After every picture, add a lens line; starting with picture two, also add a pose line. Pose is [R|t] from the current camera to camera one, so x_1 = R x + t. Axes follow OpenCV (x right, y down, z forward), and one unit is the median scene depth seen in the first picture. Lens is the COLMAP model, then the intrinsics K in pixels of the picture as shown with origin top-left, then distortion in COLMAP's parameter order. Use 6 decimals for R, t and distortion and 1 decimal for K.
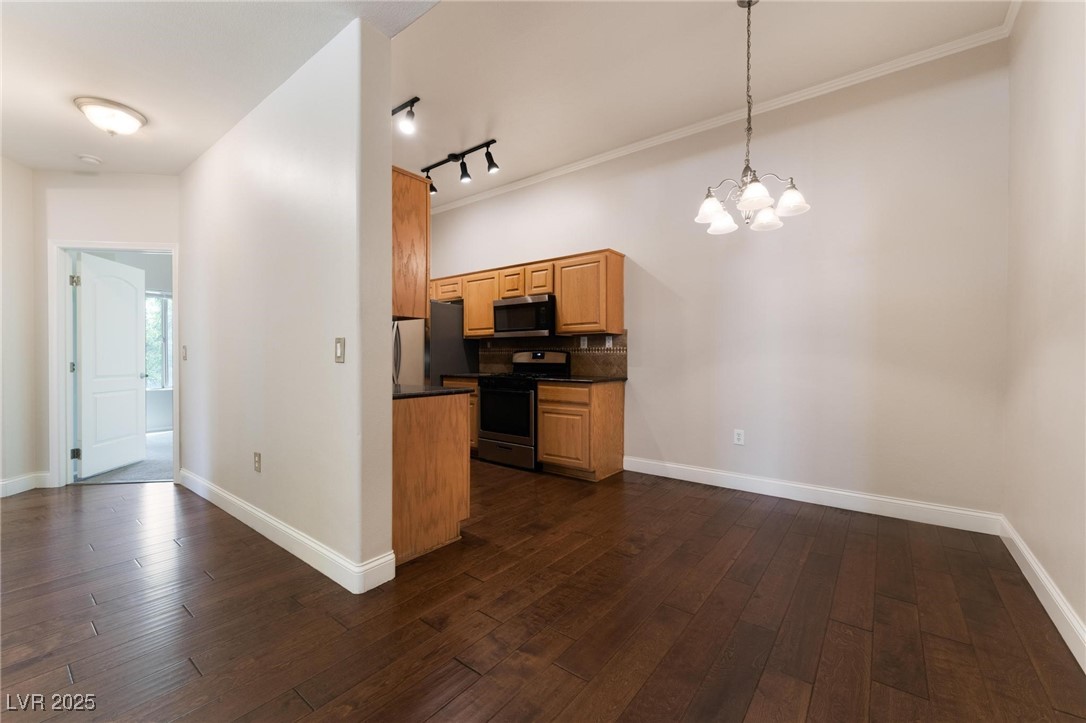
lens RADIAL K [[443.9, 0, 548.5], [0, 443.9, 357.8], [0, 0, 1]] dist [-0.000854, -0.000069]
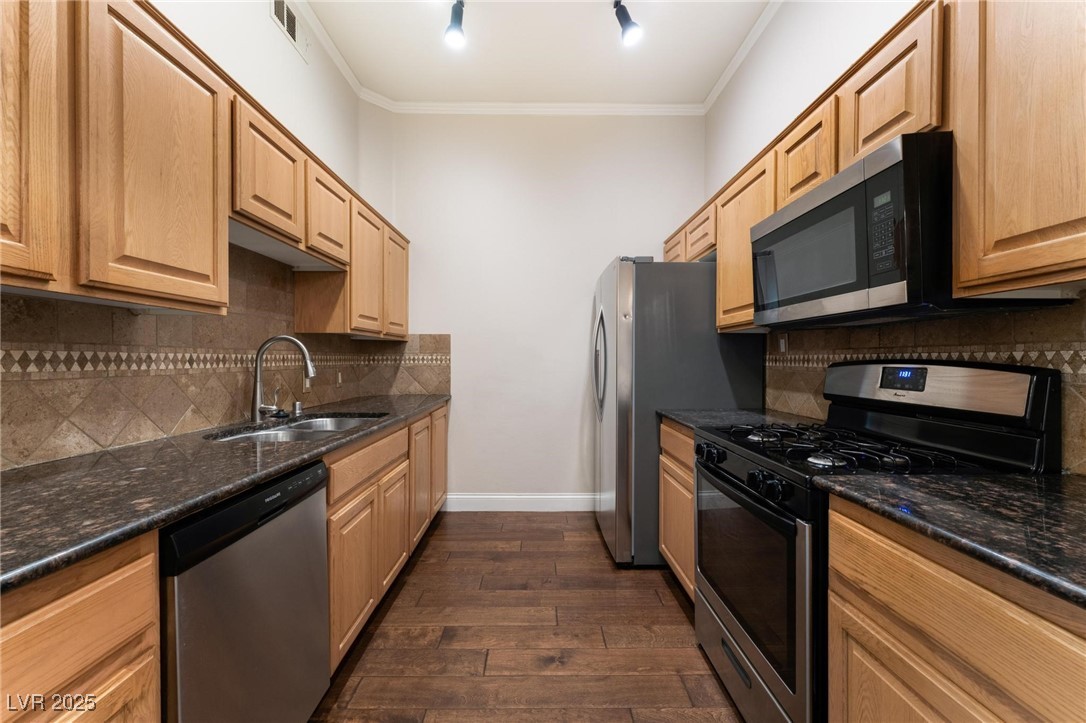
lens RADIAL K [[443.9, 0, 544.6], [0, 443.9, 359.4], [0, 0, 1]] dist [-0.000854, -0.000069]
pose [[0.618835, -0.007327, -0.785487, 0.064527], [0.006532, 0.999970, -0.004181, -0.018226], [0.785494, -0.002543, 0.618864, 0.662638]]
